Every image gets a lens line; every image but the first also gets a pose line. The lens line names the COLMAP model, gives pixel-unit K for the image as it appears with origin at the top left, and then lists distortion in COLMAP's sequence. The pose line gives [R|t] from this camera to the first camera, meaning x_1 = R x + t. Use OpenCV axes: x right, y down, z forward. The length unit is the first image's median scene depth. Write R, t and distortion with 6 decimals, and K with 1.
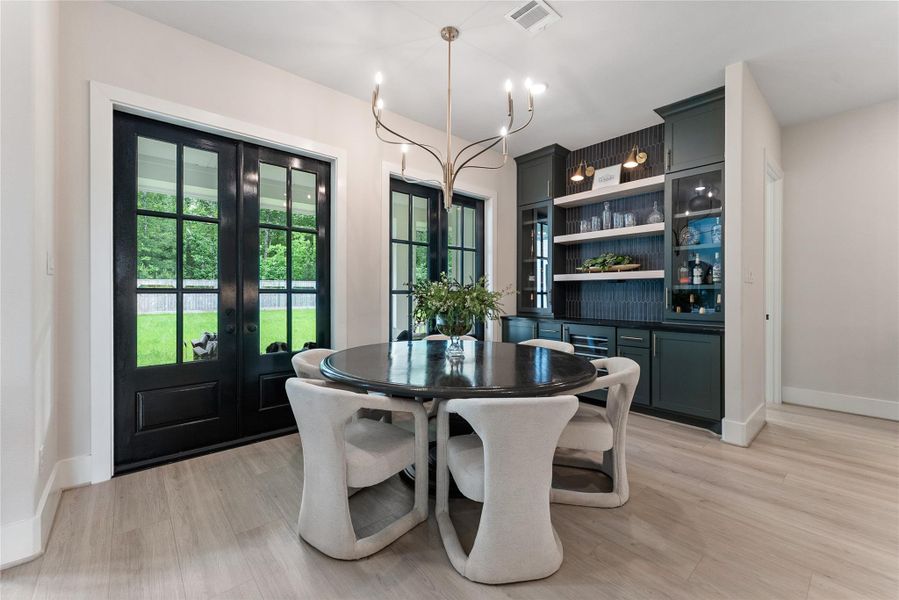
lens RADIAL K [[363.8, 0, 444.8], [0, 363.8, 298.1], [0, 0, 1]] dist [0.001674, -0.000397]
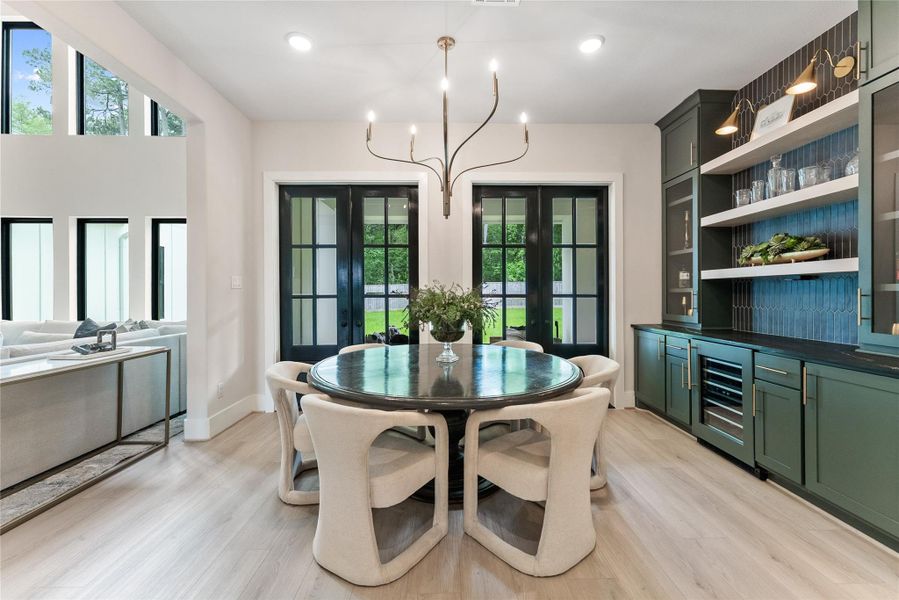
lens RADIAL K [[363.8, 0, 449.0], [0, 363.8, 293.4], [0, 0, 1]] dist [0.001674, -0.000397]
pose [[0.770560, -0.003417, -0.637358, 0.414784], [-0.001864, 0.999969, -0.007614, -0.013530], [0.637364, 0.007055, 0.770530, 0.138266]]
